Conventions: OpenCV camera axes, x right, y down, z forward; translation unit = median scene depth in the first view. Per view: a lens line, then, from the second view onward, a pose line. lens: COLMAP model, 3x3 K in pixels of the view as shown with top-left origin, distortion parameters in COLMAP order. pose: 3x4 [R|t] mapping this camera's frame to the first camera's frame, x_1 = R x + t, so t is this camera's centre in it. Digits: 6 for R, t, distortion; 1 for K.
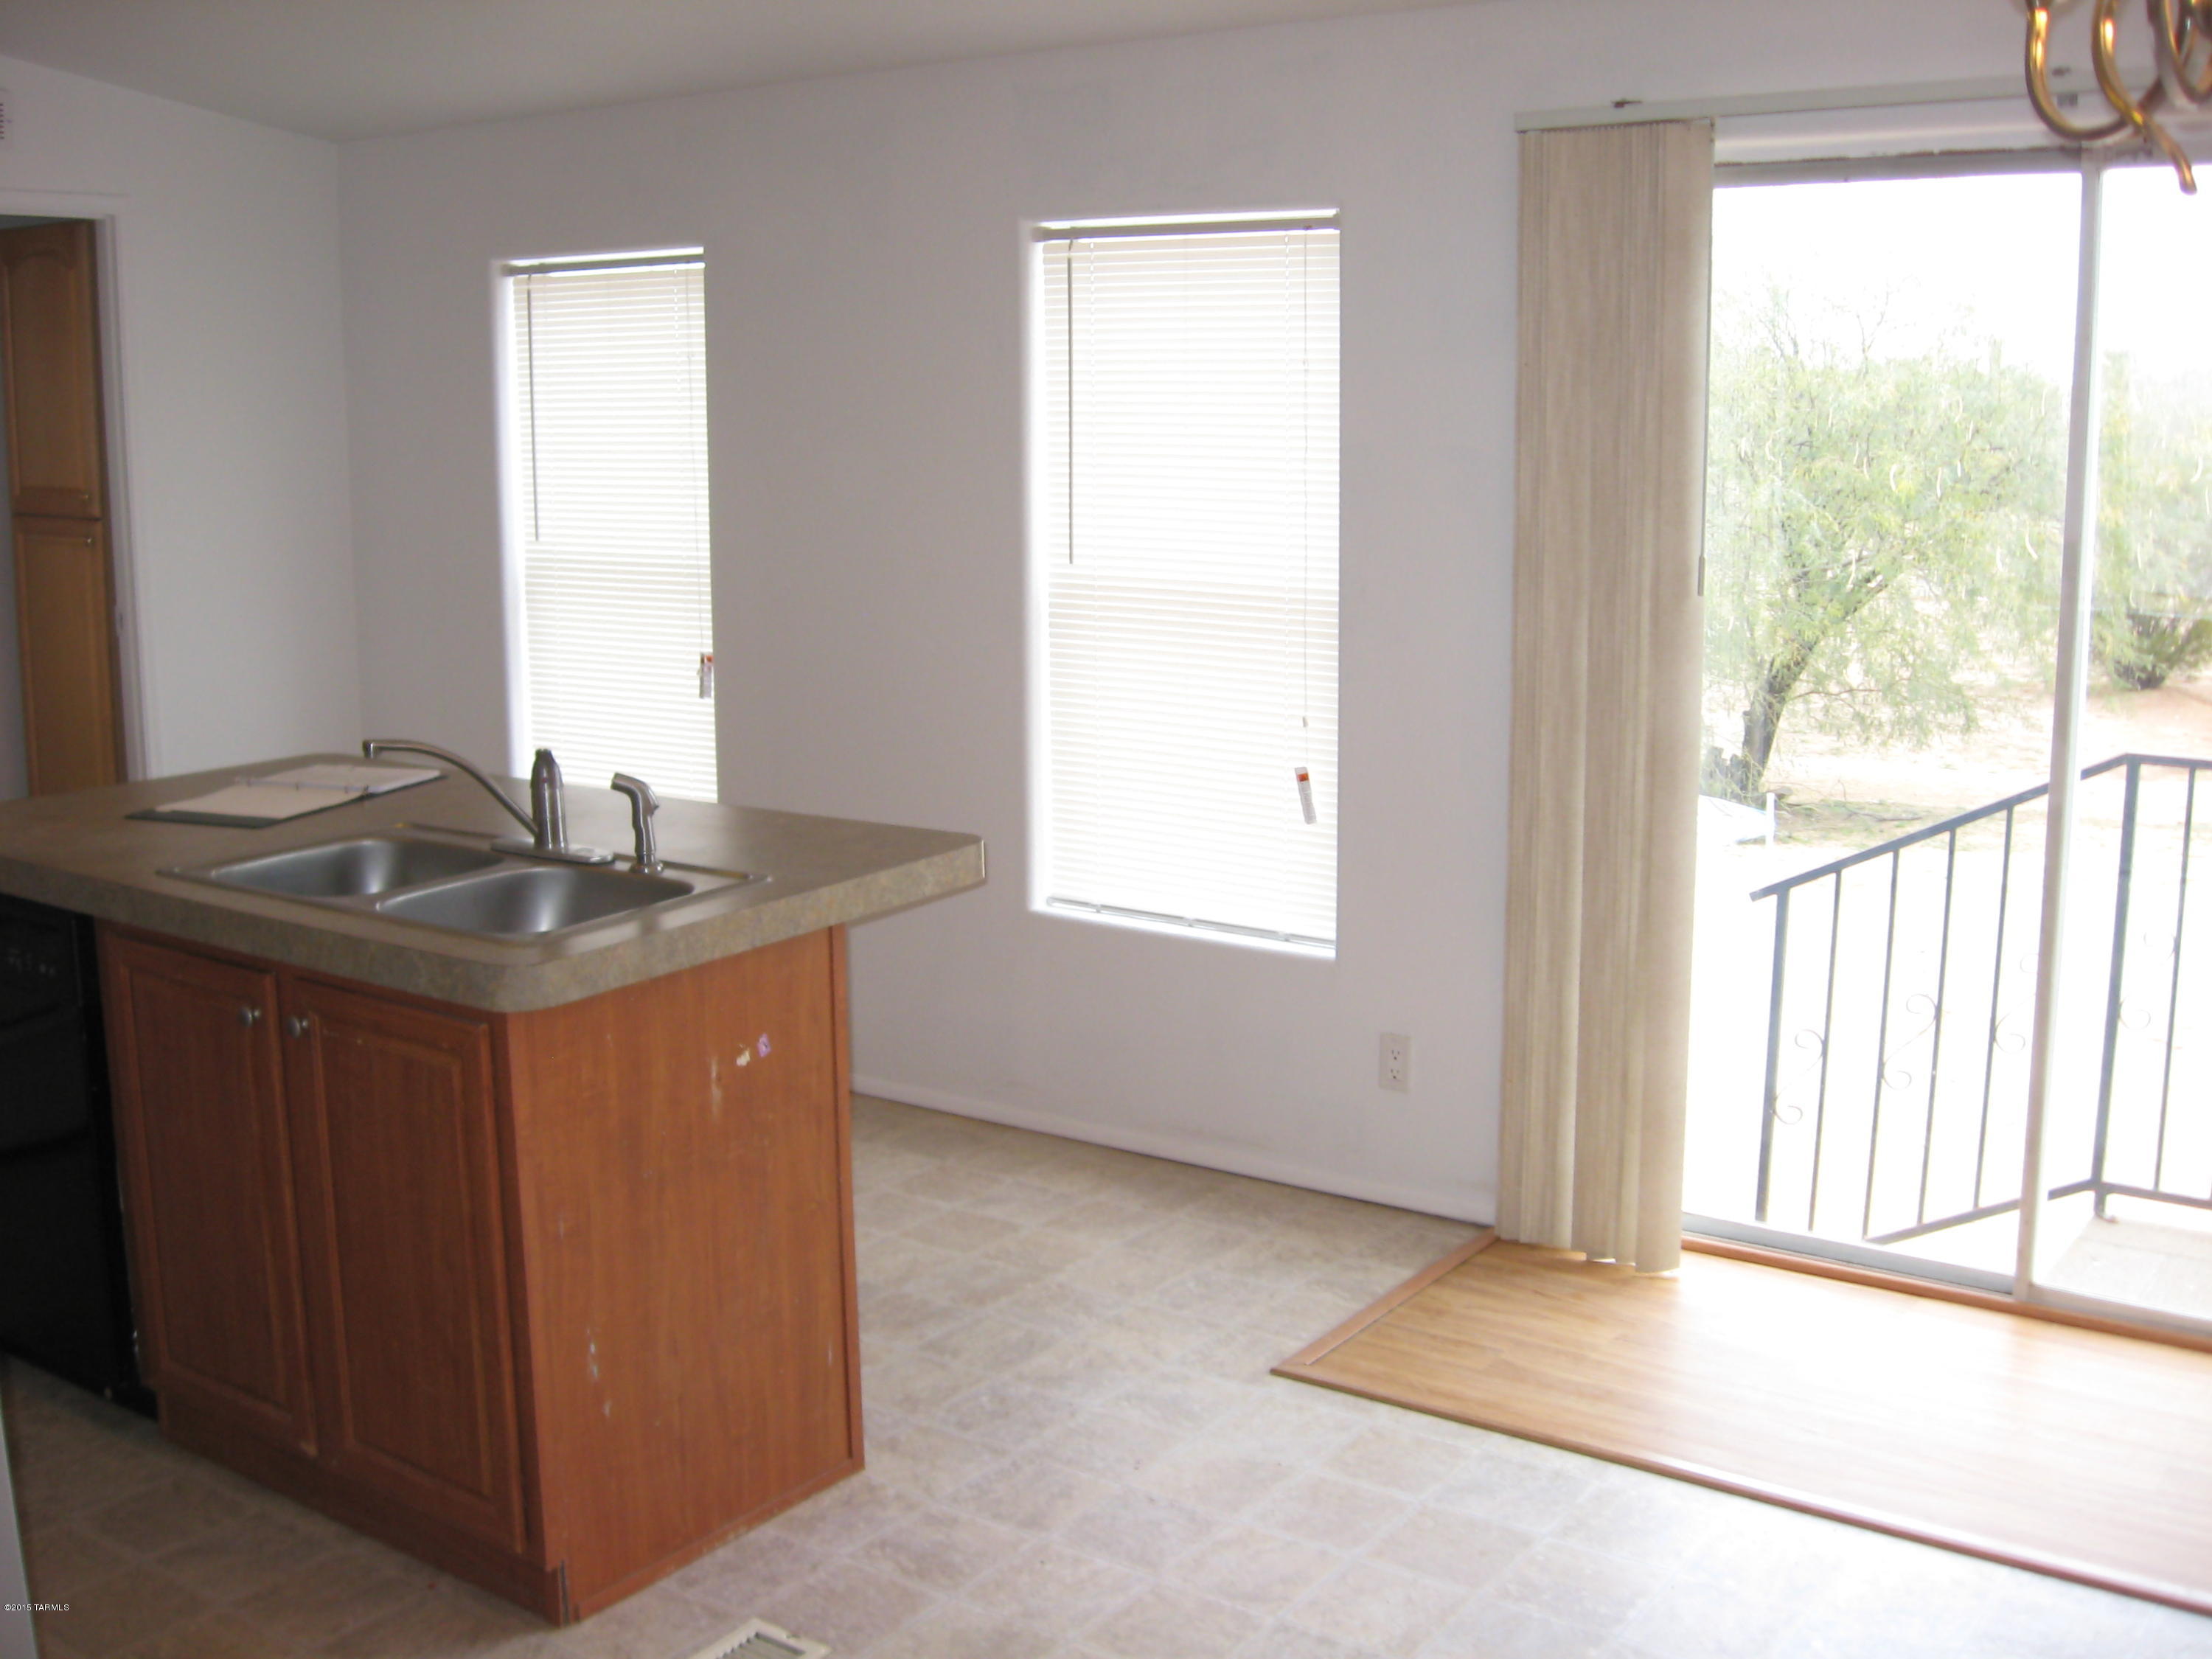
lens RADIAL K [[2325.7, 0, 1100.7], [0, 2325.7, 827.0], [0, 0, 1]] dist [-0.107699, 0.000000]
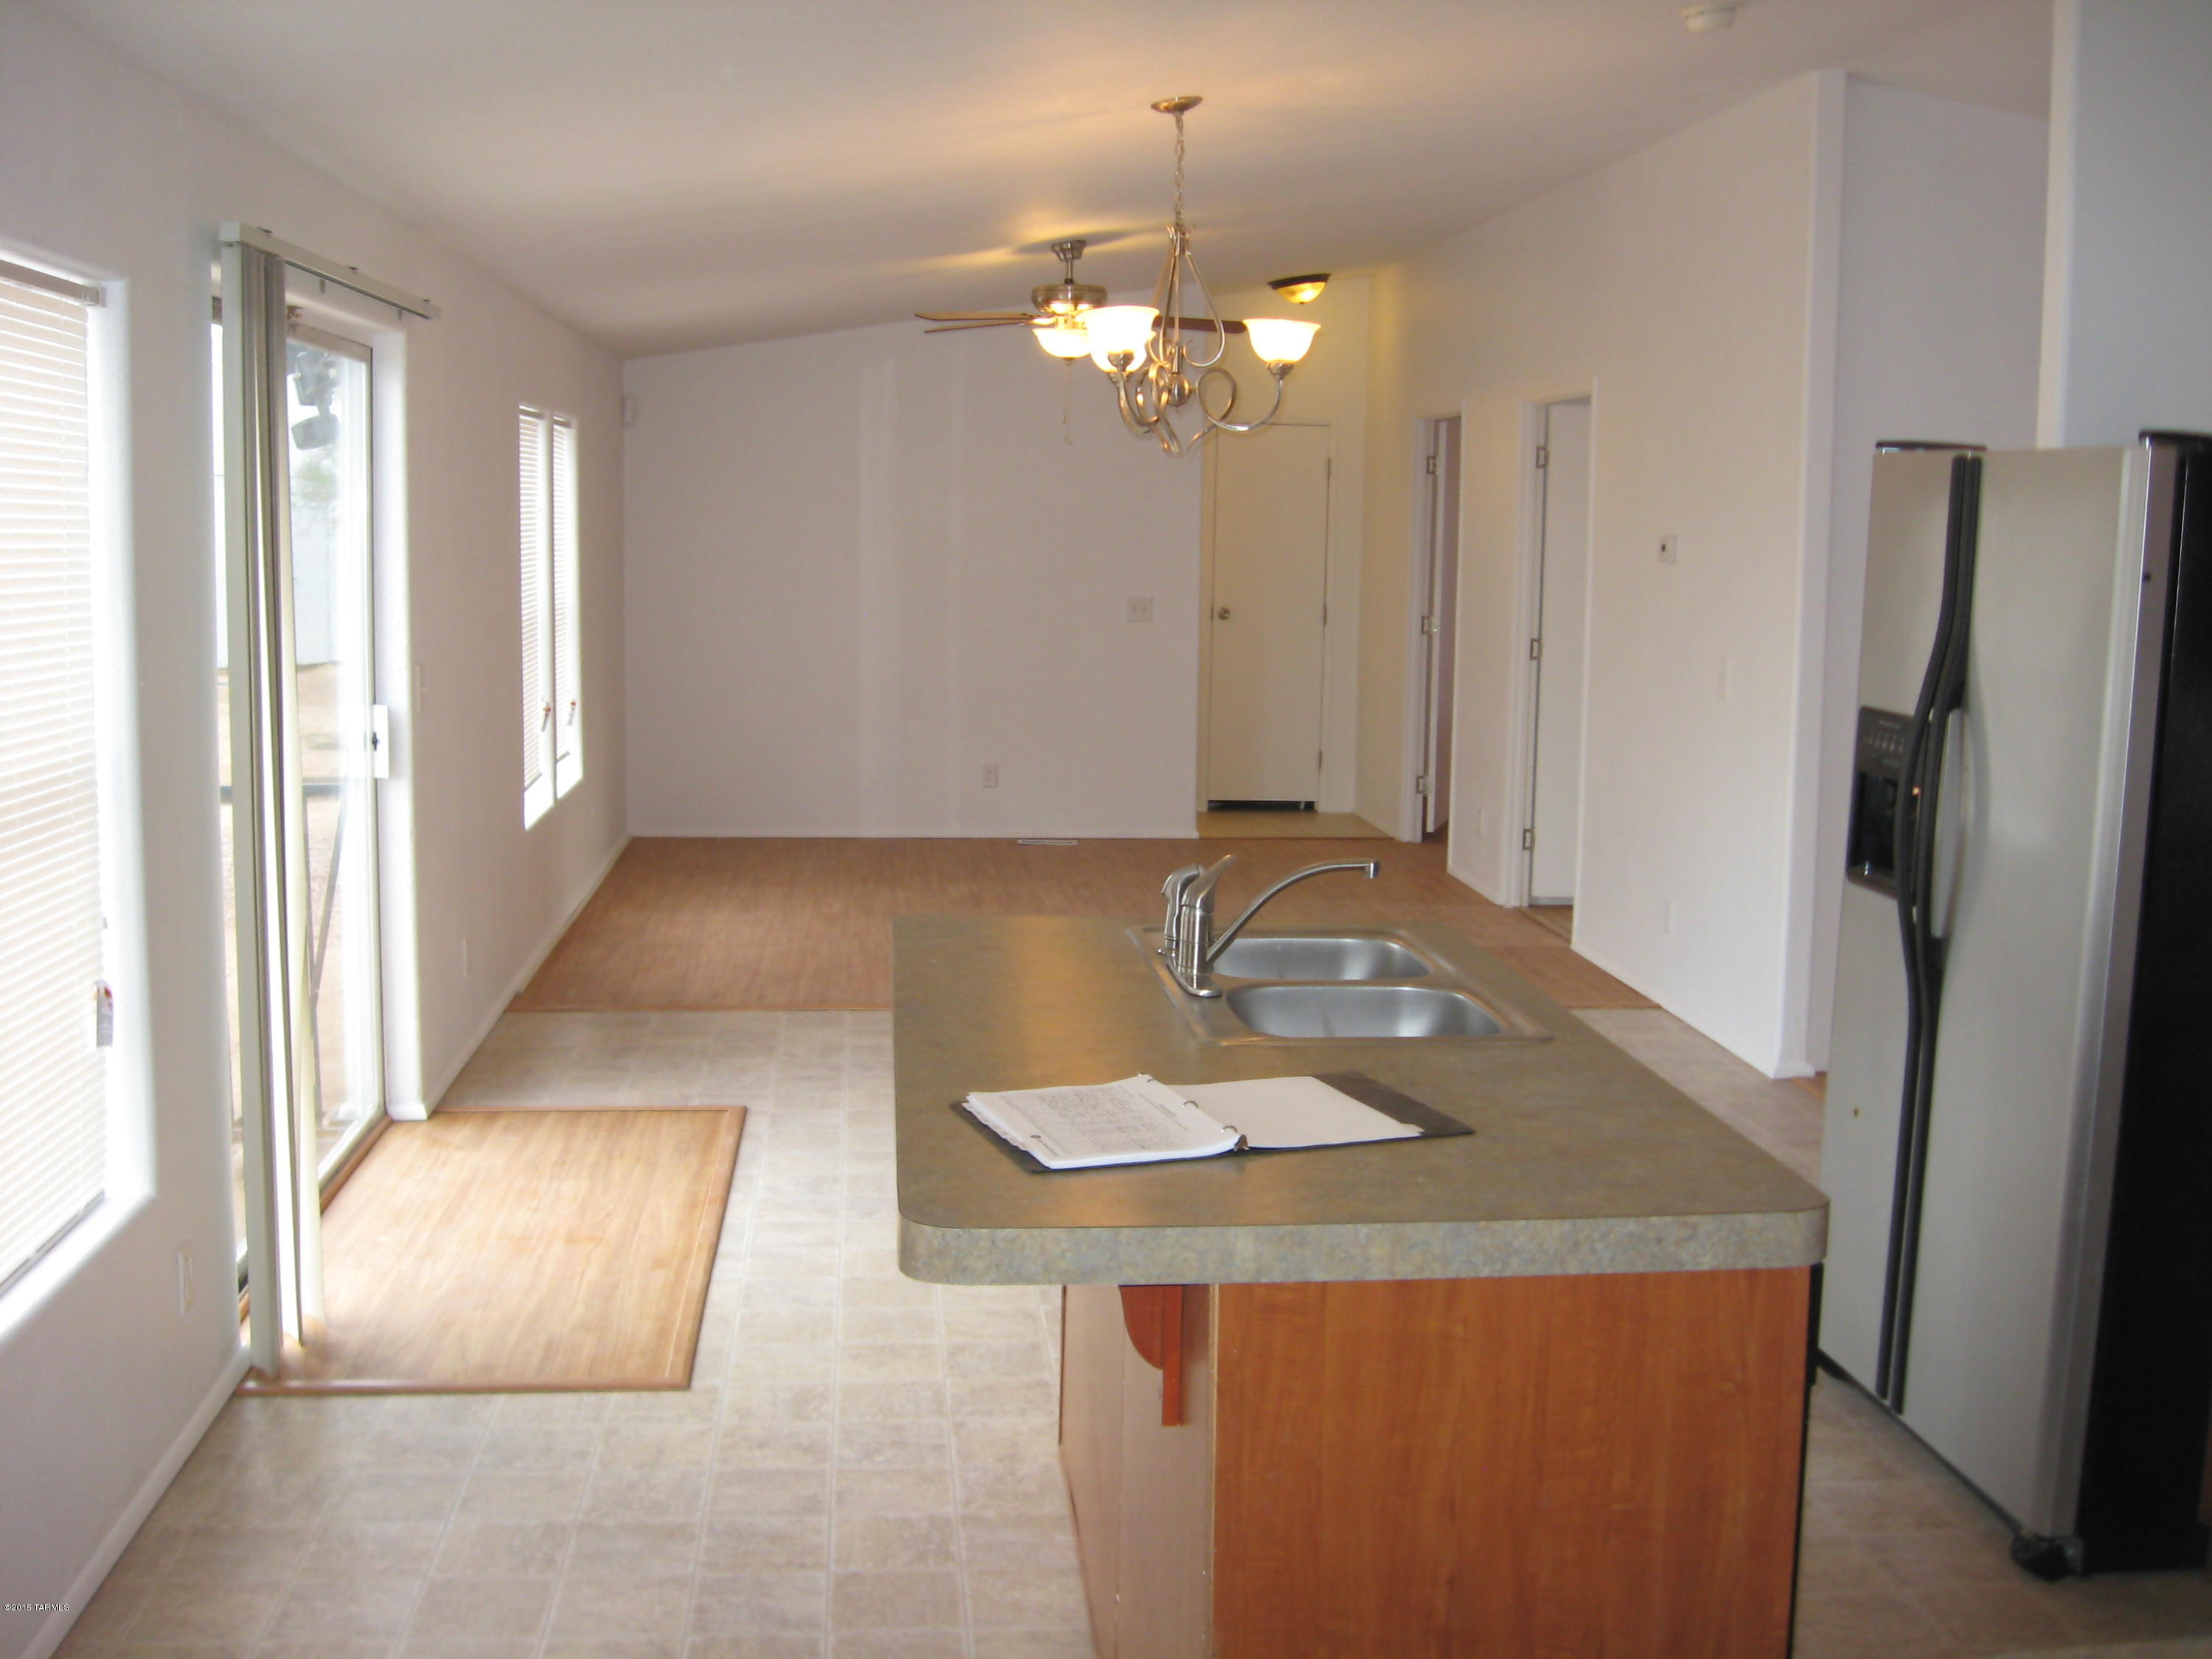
lens RADIAL K [[2325.7, 0, 1106.5], [0, 2325.7, 830.9], [0, 0, 1]] dist [-0.107699, 0.000000]
pose [[-0.658902, -0.110539, 0.744063, -1.061018], [0.124312, 0.959543, 0.252635, -0.343034], [-0.741886, 0.258958, -0.618503, 1.825159]]
